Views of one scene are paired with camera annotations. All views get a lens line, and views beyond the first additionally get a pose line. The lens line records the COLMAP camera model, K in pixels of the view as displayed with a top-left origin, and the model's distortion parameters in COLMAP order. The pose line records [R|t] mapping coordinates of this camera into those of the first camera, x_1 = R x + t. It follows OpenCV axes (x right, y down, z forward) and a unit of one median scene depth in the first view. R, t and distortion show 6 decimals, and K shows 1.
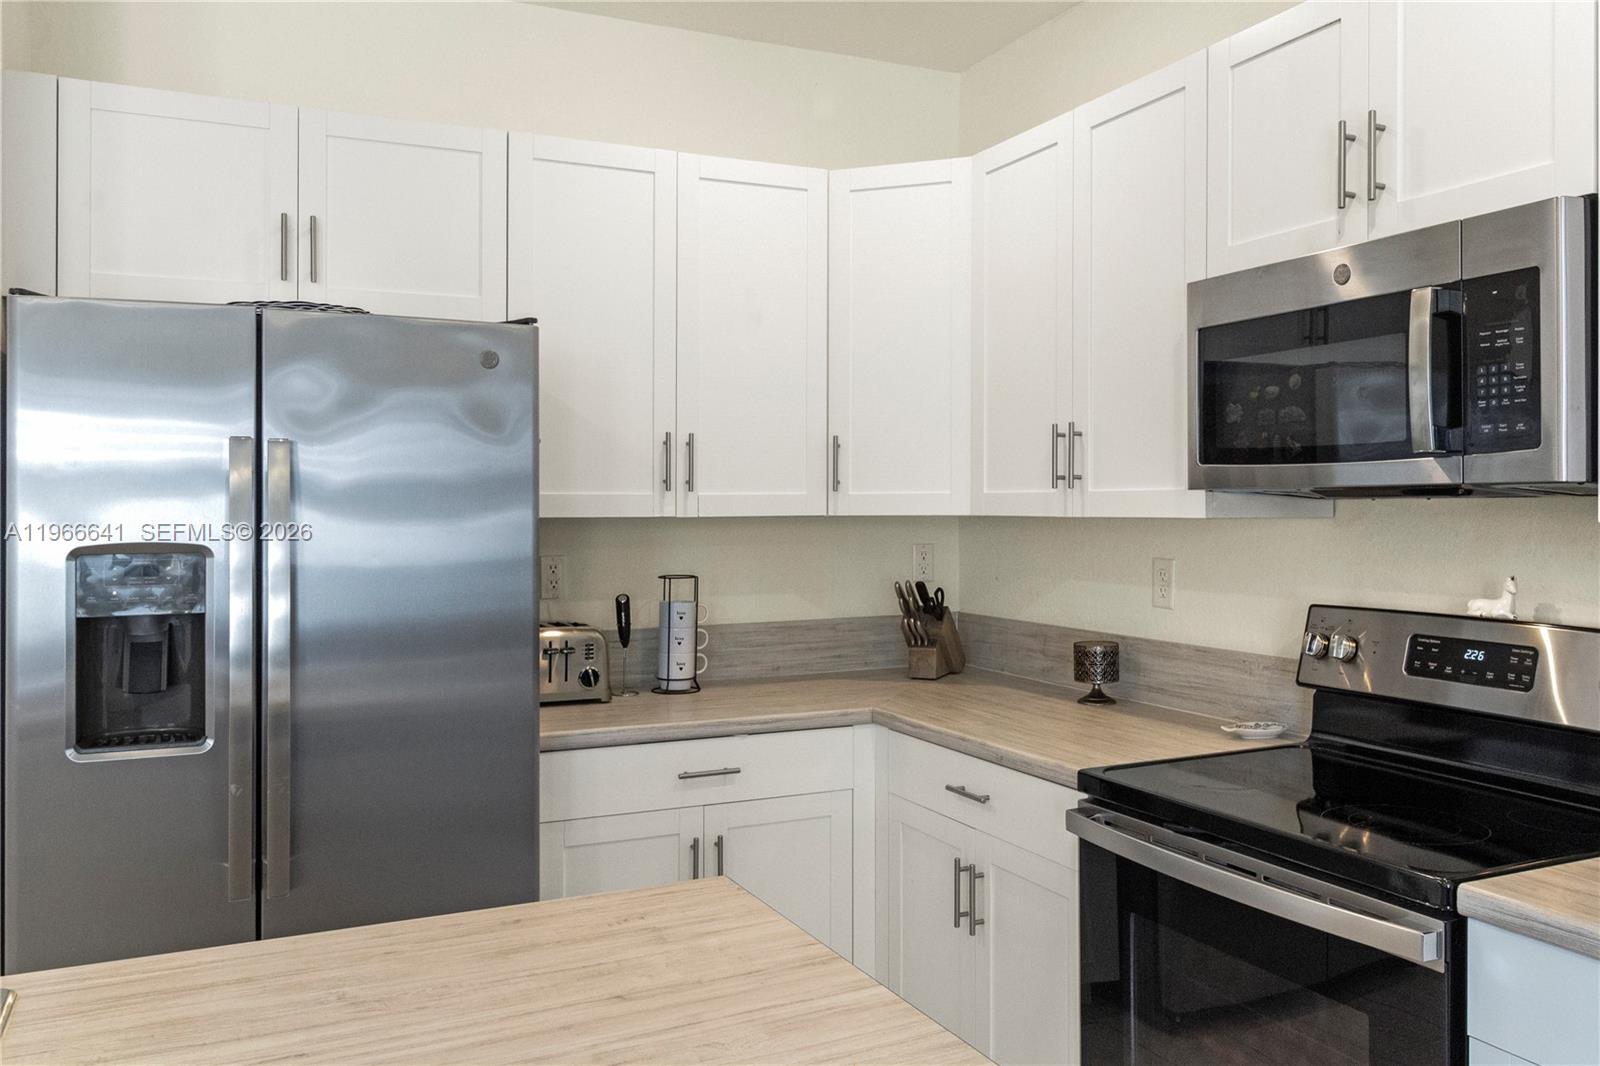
lens RADIAL K [[1266.7, 0, 809.3], [0, 1266.7, 492.6], [0, 0, 1]] dist [-0.004437, 0.000897]
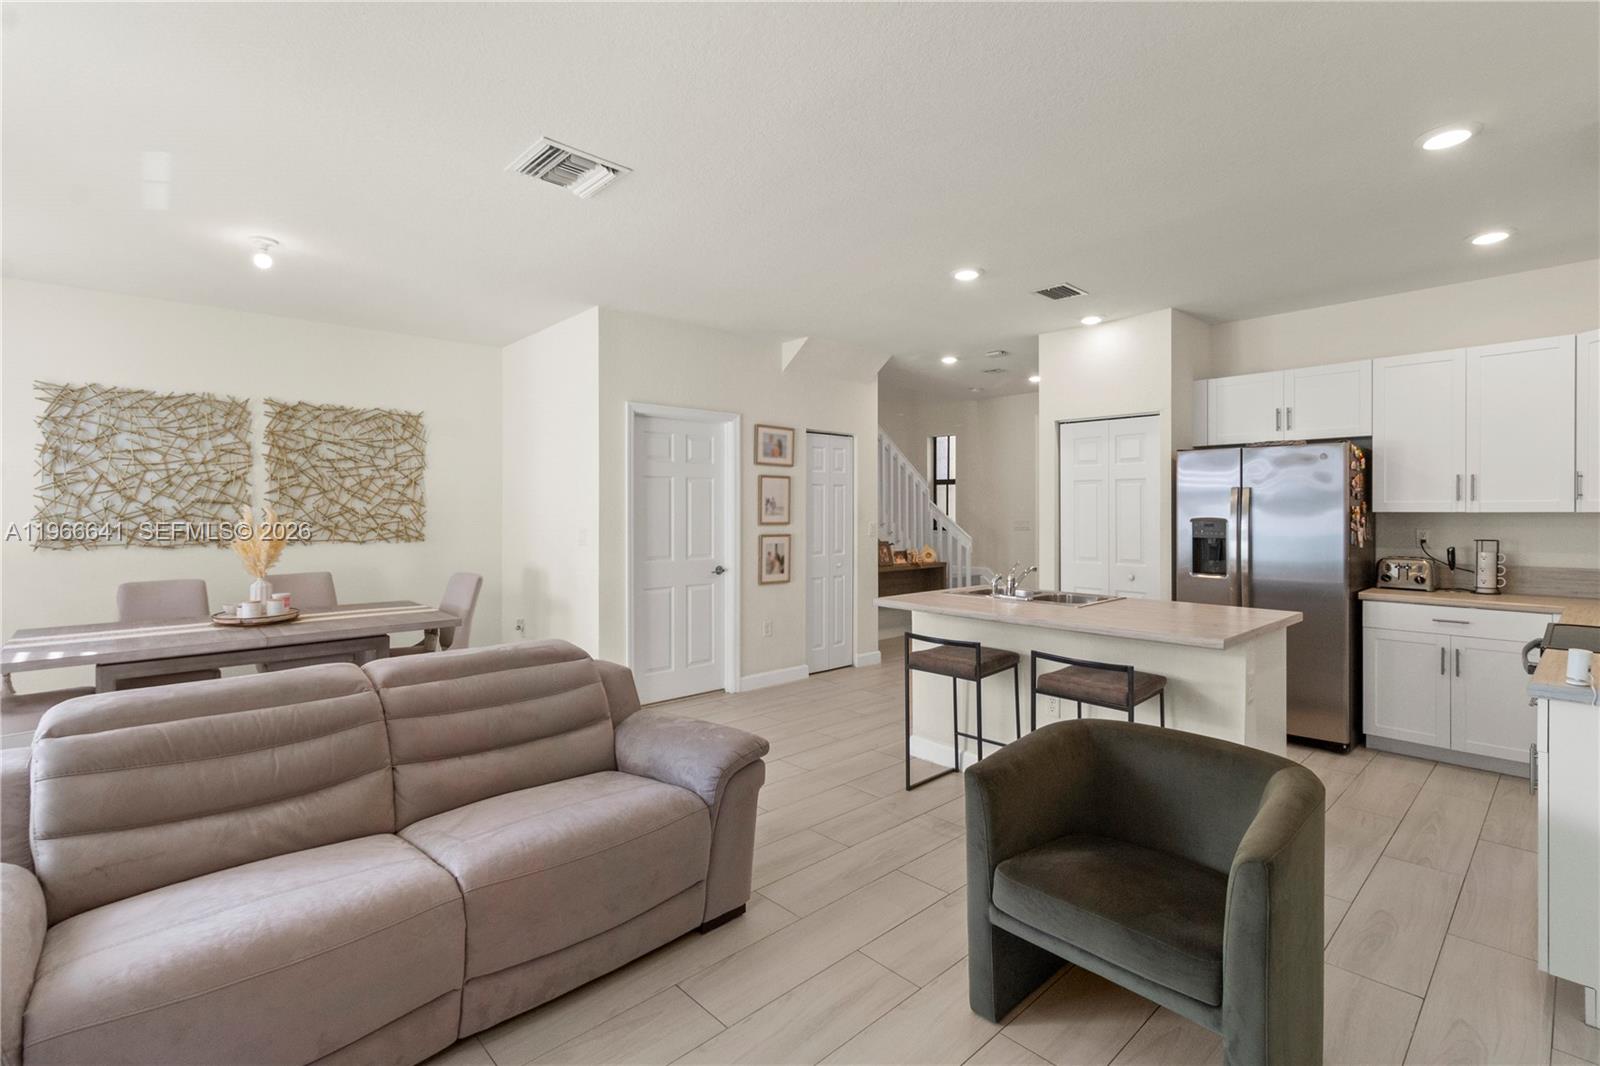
lens RADIAL K [[738.3, 0, 818.7], [0, 738.3, 507.8], [0, 0, 1]] dist [0.006506, -0.001939]
pose [[0.313321, -0.000153, -0.949647, 0.955058], [0.009142, 0.999954, 0.002855, -0.003318], [0.949603, -0.009576, 0.313308, -0.599855]]
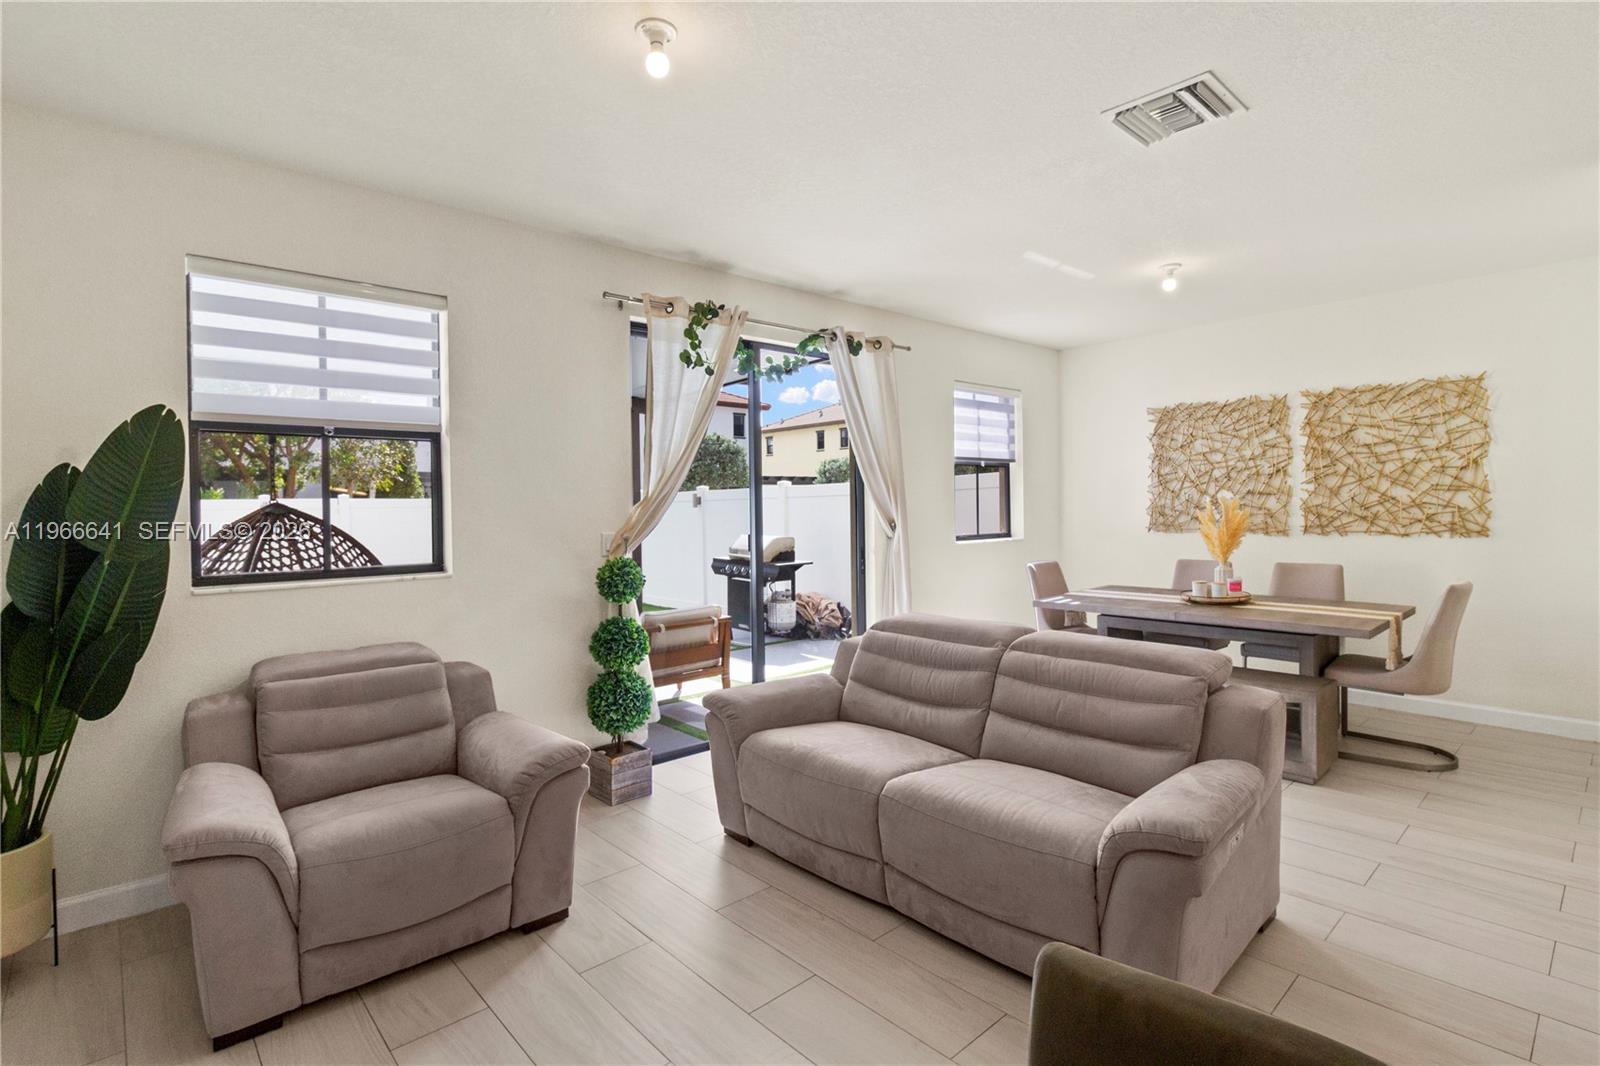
lens RADIAL K [[771.7, 0, 807.1], [0, 771.7, 516.7], [0, 0, 1]] dist [-0.001535, -0.001077]
pose [[-0.956379, 0.020785, -0.291387, 0.538670], [0.020253, 0.999783, 0.004841, 0.003269], [0.291424, -0.001272, -0.956593, 0.230156]]
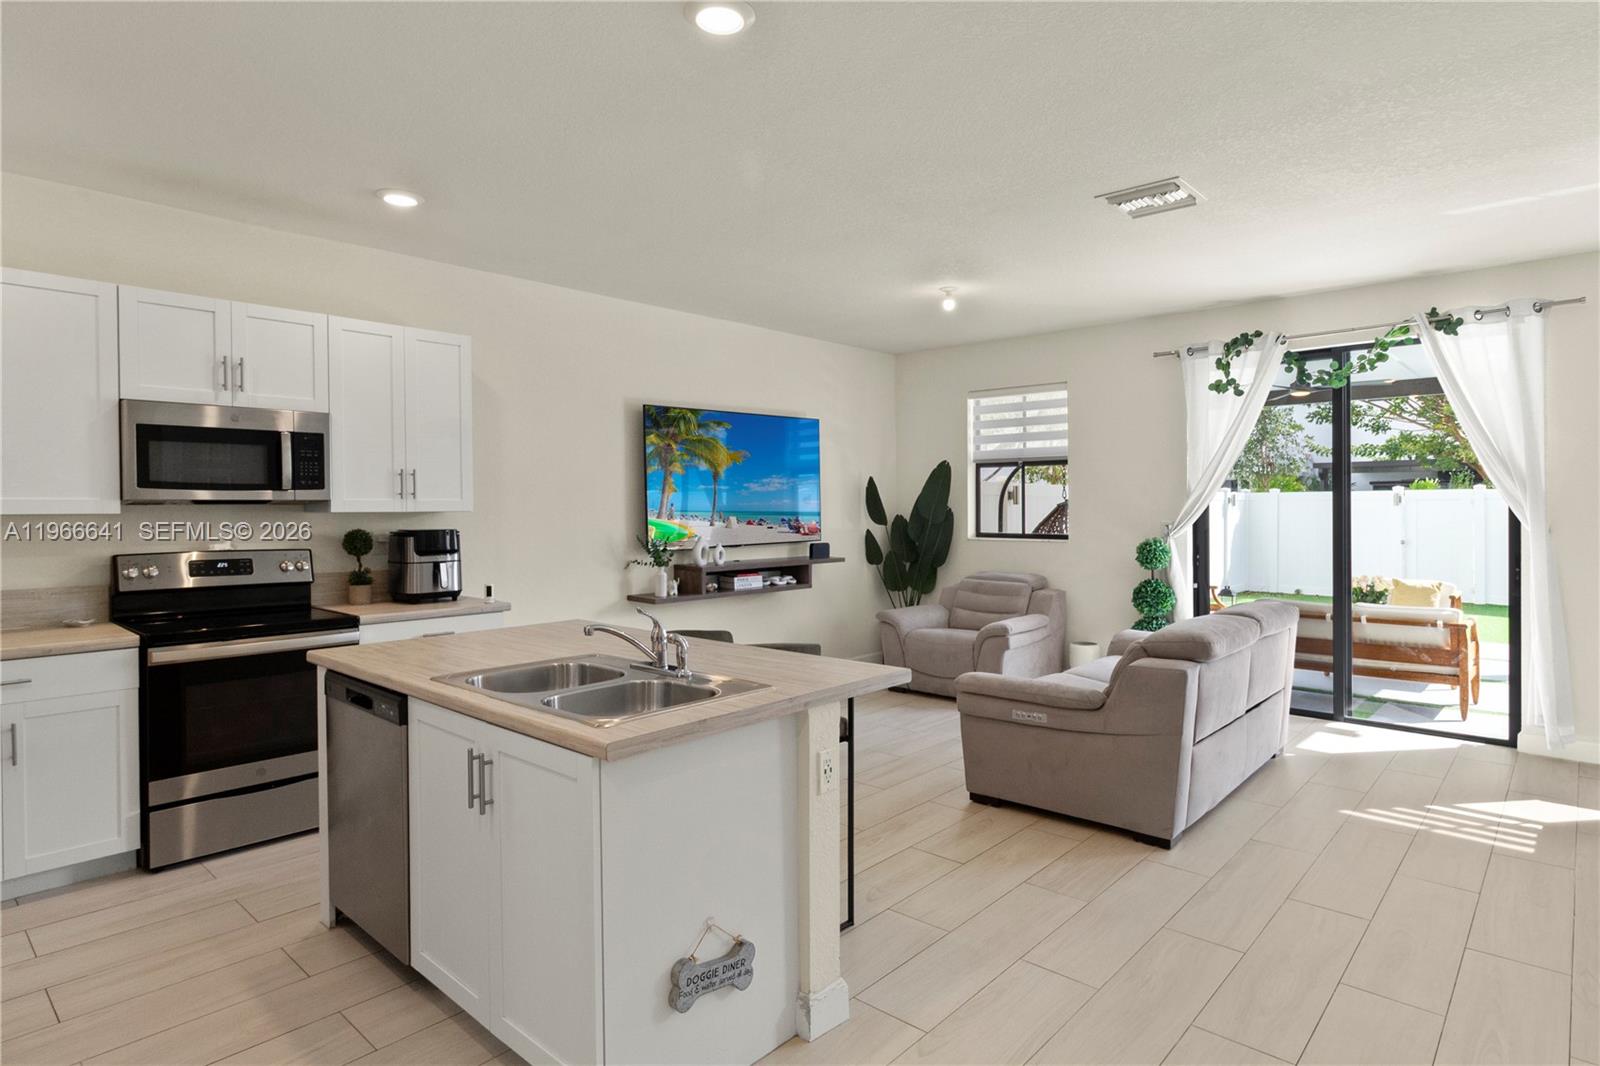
lens RADIAL K [[851.6, 0, 813.0], [0, 851.6, 488.9], [0, 0, 1]] dist [-0.002657, -0.000258]
pose [[-0.376866, 0.023612, 0.925967, -1.326216], [-0.004274, 0.999620, -0.027230, 0.012257], [-0.926258, -0.014220, -0.376622, 0.452783]]
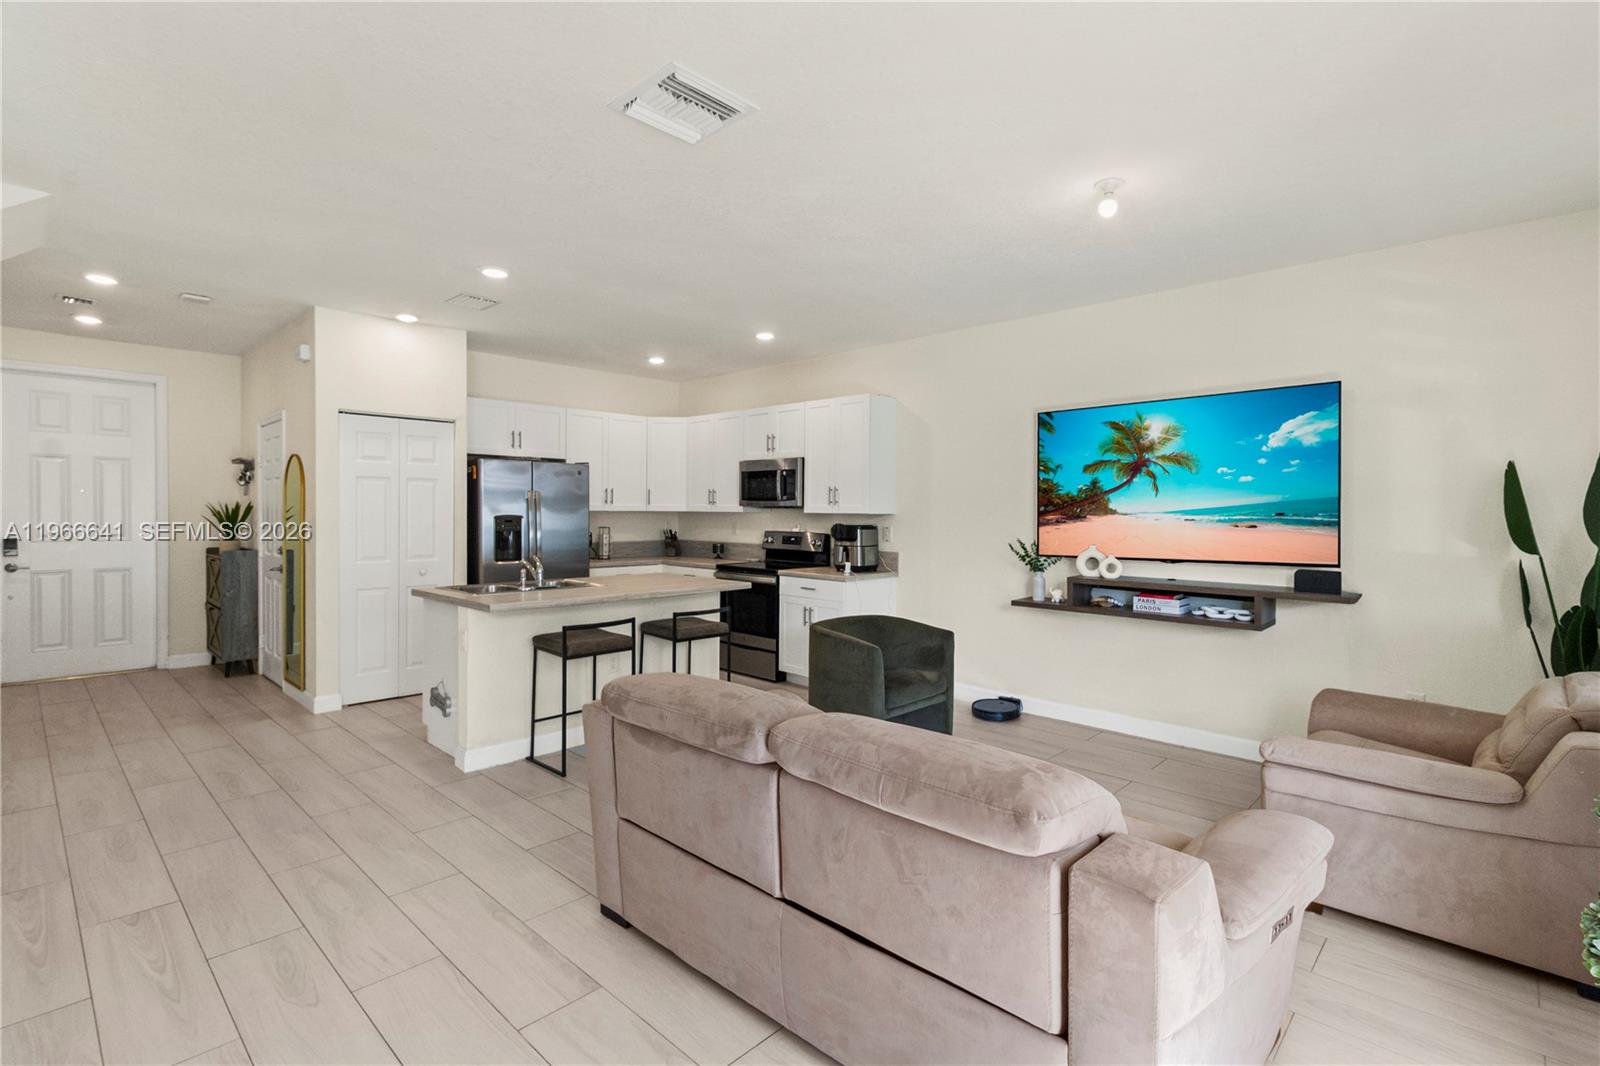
lens RADIAL K [[738.3, 0, 818.1], [0, 738.3, 524.1], [0, 0, 1]] dist [0.006506, -0.001939]
pose [[0.930854, 0.004885, 0.365358, -0.400375], [-0.015284, 0.999556, 0.025576, -0.008554], [-0.365071, -0.029391, 0.930516, -1.548660]]
